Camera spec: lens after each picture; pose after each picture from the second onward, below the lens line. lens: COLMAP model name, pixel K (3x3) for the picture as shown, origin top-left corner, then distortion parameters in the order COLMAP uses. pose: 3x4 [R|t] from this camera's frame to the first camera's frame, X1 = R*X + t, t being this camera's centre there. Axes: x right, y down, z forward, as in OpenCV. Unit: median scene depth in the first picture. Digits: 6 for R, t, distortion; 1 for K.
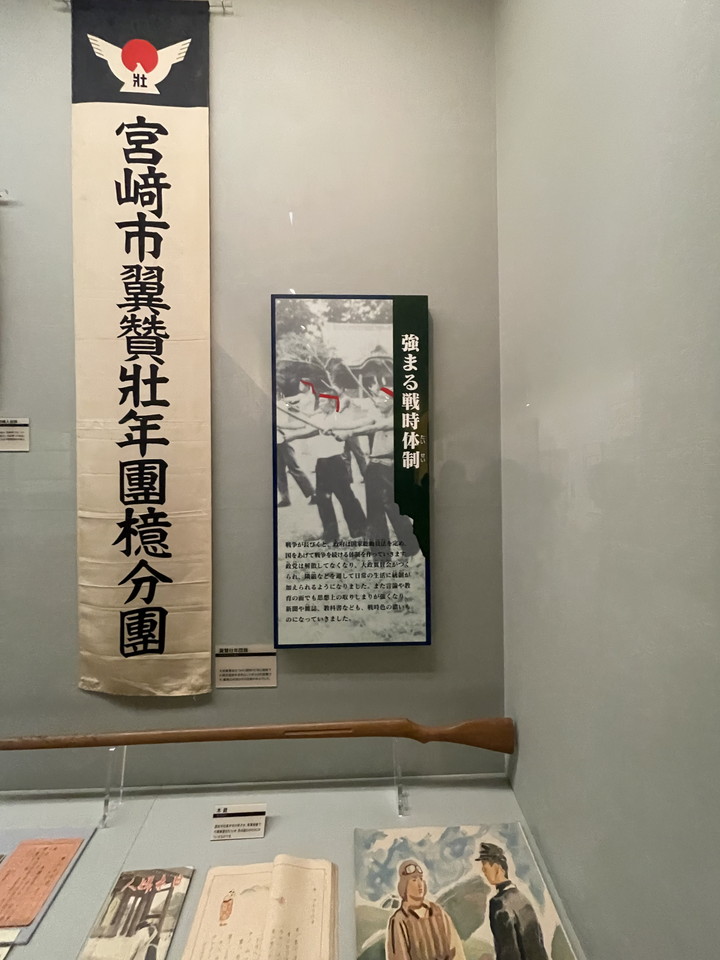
lens RADIAL K [[385.1, 0, 360.0], [0, 385.1, 480.0], [0, 0, 1]] dist [0.000040, 0.000167]
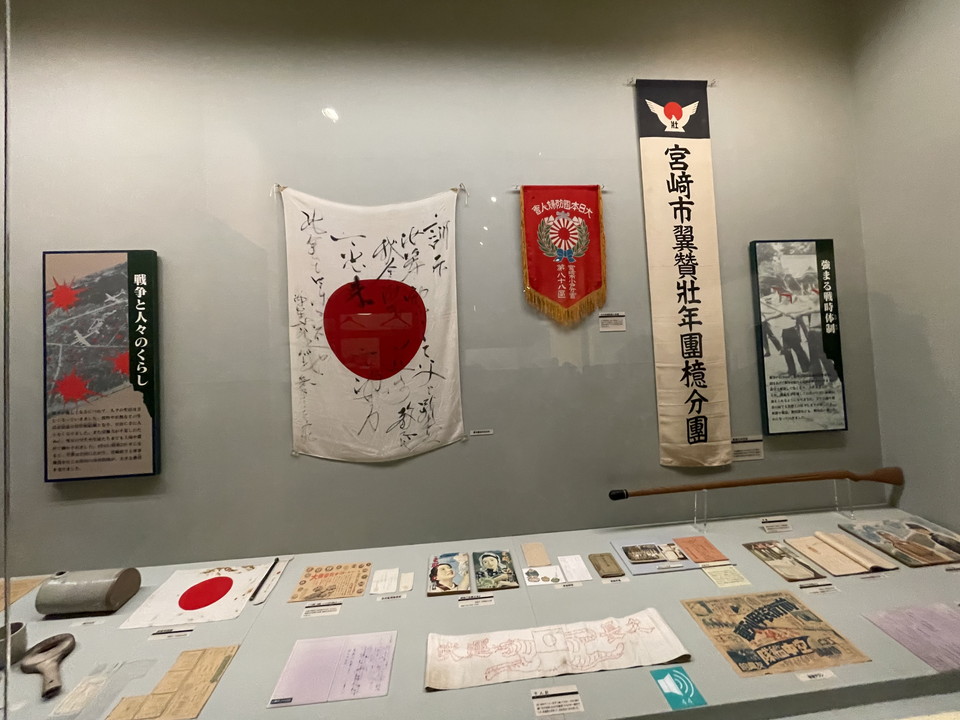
lens RADIAL K [[385.1, 0, 480.0], [0, 385.1, 360.0], [0, 0, 1]] dist [0.000040, 0.000167]
pose [[0.997396, -0.037911, 0.061345, -1.643513], [0.040067, 0.998608, -0.034305, 0.093075], [-0.059959, 0.036674, 0.997527, -0.713502]]
